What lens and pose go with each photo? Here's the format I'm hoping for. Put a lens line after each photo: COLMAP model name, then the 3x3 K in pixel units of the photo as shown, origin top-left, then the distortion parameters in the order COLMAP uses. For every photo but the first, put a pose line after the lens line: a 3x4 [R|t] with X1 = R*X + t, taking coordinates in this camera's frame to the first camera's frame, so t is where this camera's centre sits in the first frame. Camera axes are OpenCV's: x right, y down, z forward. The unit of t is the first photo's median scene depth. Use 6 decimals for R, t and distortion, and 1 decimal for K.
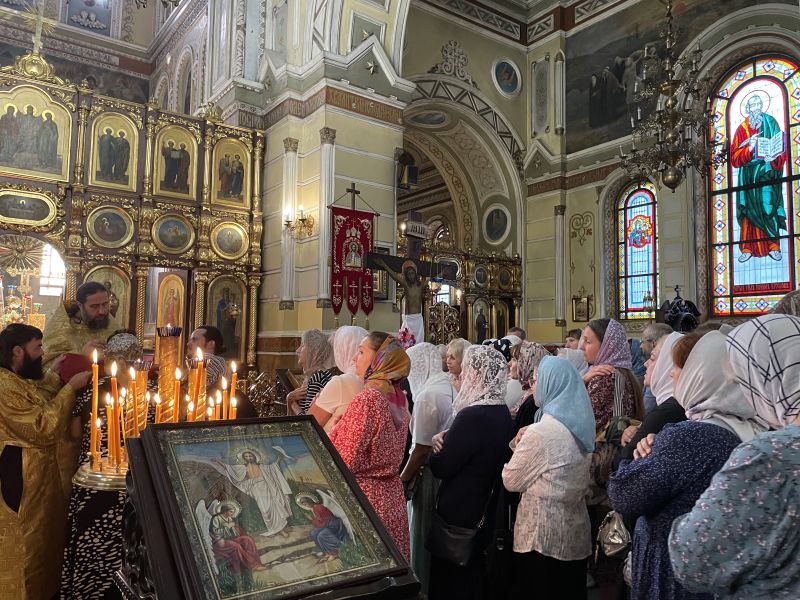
lens RADIAL K [[596.8, 0, 404.3], [0, 596.8, 291.7], [0, 0, 1]] dist [0.090769, -0.119690]
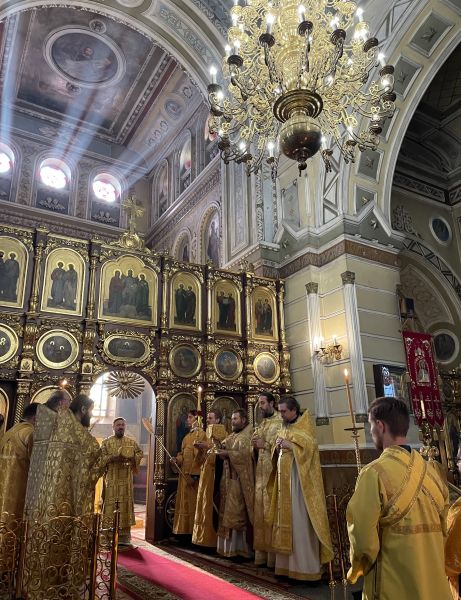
lens RADIAL K [[466.5, 0, 233.3], [0, 466.5, 309.0], [0, 0, 1]] dist [0.096067, -0.128805]
pose [[0.994439, -0.061113, -0.085772, -0.273628], [0.041232, 0.975327, -0.216880, 0.001033], [0.096909, 0.212138, 0.972423, 0.056138]]
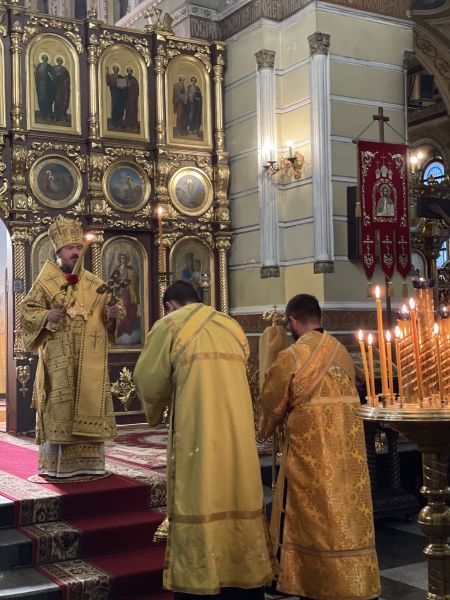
lens RADIAL K [[883.3, 0, 232.6], [0, 883.3, 302.0], [0, 0, 1]] dist [0.196692, -0.417116]
pose [[0.994572, -0.039278, -0.096349, -0.135114], [0.044310, 0.997733, 0.050655, 0.001293], [0.094141, -0.054650, 0.994058, -0.136915]]
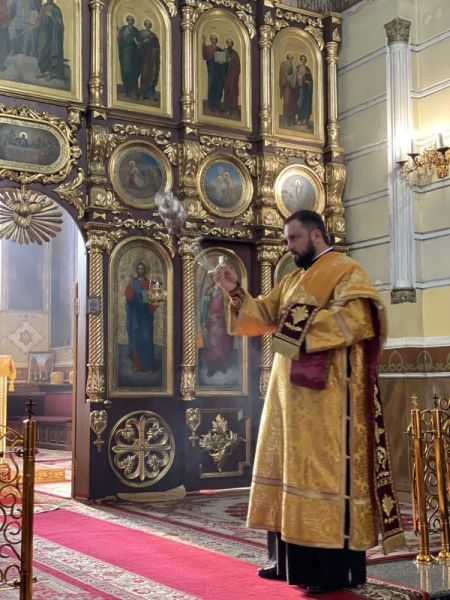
lens RADIAL K [[883.3, 0, 232.6], [0, 883.3, 302.0], [0, 0, 1]] dist [0.196692, -0.417116]
pose [[0.996449, -0.030555, -0.078455, -0.295432], [0.029940, 0.999511, -0.009009, 0.031367], [0.078692, 0.006628, 0.996877, 0.089861]]
